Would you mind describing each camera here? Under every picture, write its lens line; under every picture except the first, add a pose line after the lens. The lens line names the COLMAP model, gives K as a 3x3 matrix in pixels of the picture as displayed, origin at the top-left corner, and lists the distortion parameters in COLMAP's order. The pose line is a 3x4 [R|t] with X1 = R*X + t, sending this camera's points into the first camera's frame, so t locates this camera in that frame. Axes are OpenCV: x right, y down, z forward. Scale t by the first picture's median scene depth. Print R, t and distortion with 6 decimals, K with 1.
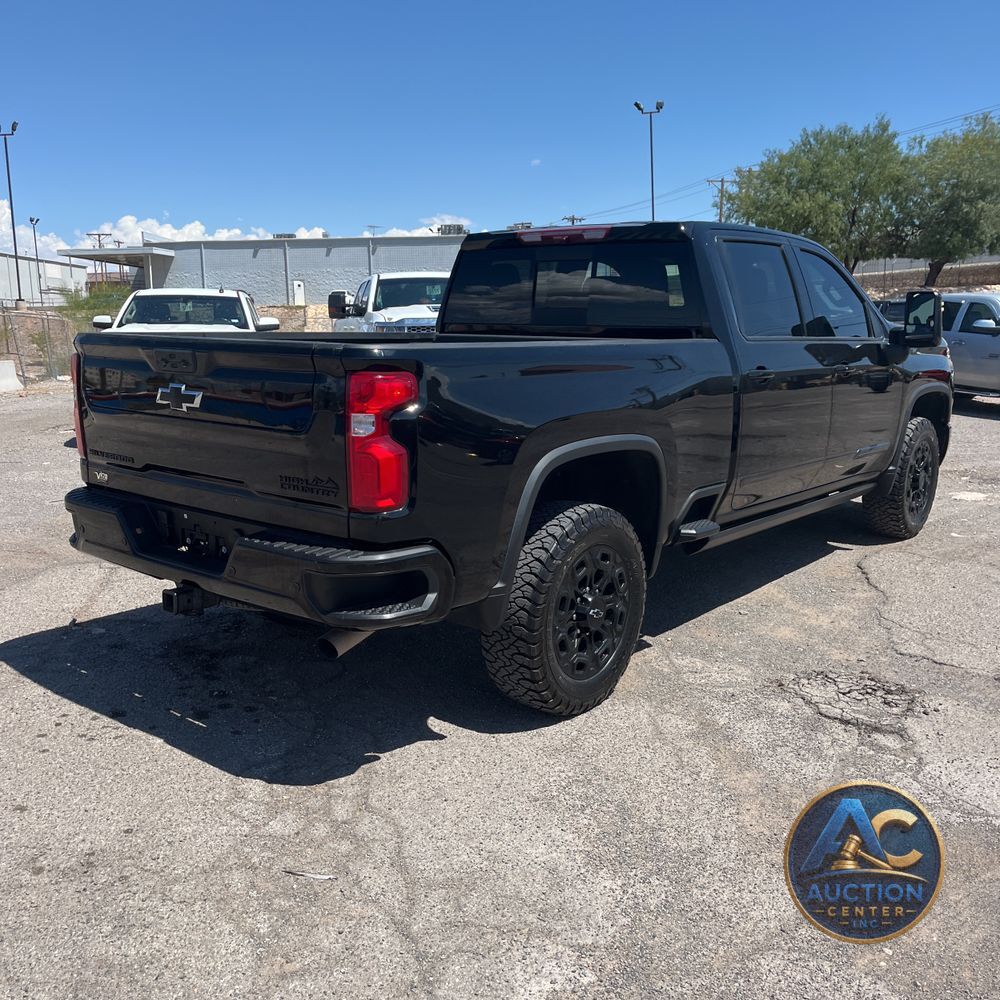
lens RADIAL K [[1017.1, 0, 485.0], [0, 1017.1, 519.1], [0, 0, 1]] dist [0.013983, 0.000000]
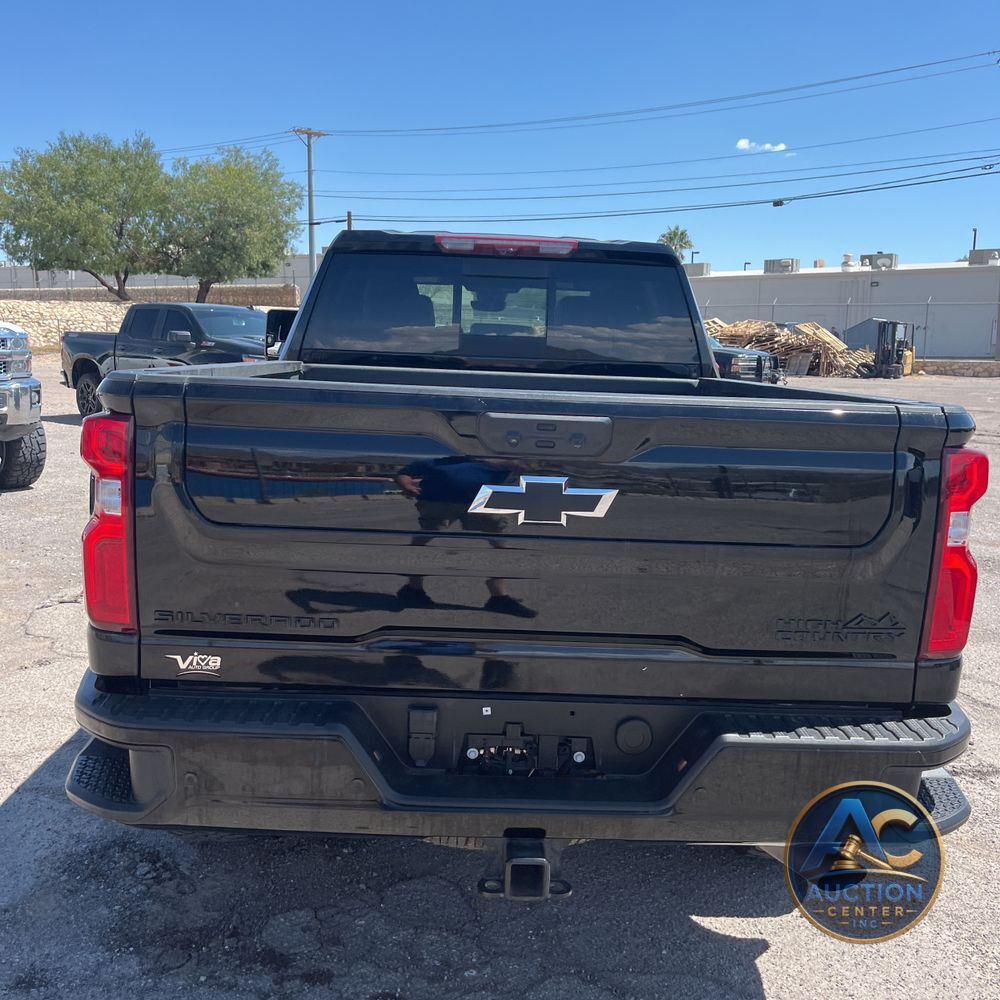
lens RADIAL K [[1017.1, 0, 491.8], [0, 1017.1, 493.4], [0, 0, 1]] dist [0.013983, 0.000000]
pose [[0.744484, -0.073301, 0.663605, -0.049321], [0.097034, 0.995280, 0.001077, -0.009165], [-0.660552, 0.063591, 0.748083, 0.044296]]
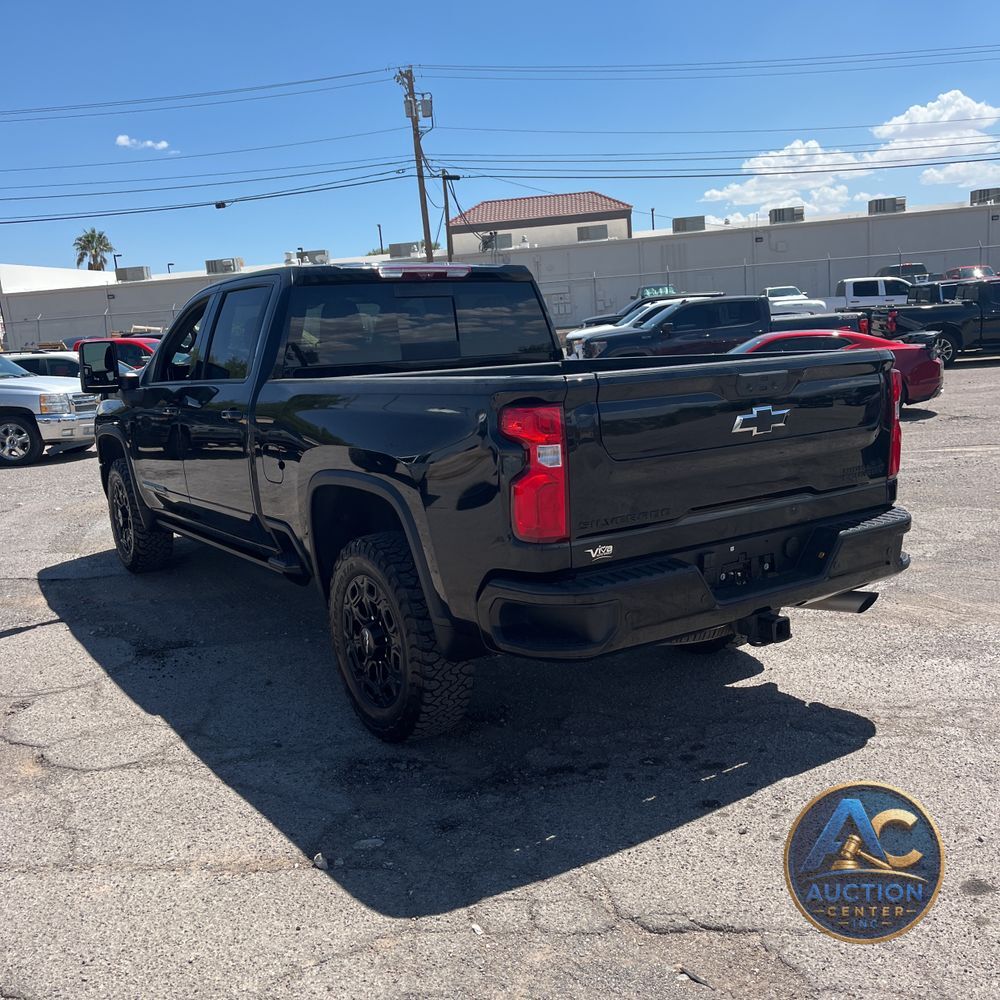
lens RADIAL K [[1017.1, 0, 501.6], [0, 1017.1, 503.5], [0, 0, 1]] dist [0.013983, 0.000000]
pose [[0.276292, -0.173527, 0.945278, -0.094671], [0.242761, 0.964271, 0.106058, -0.014982], [-0.929908, 0.200174, 0.308546, 0.068471]]
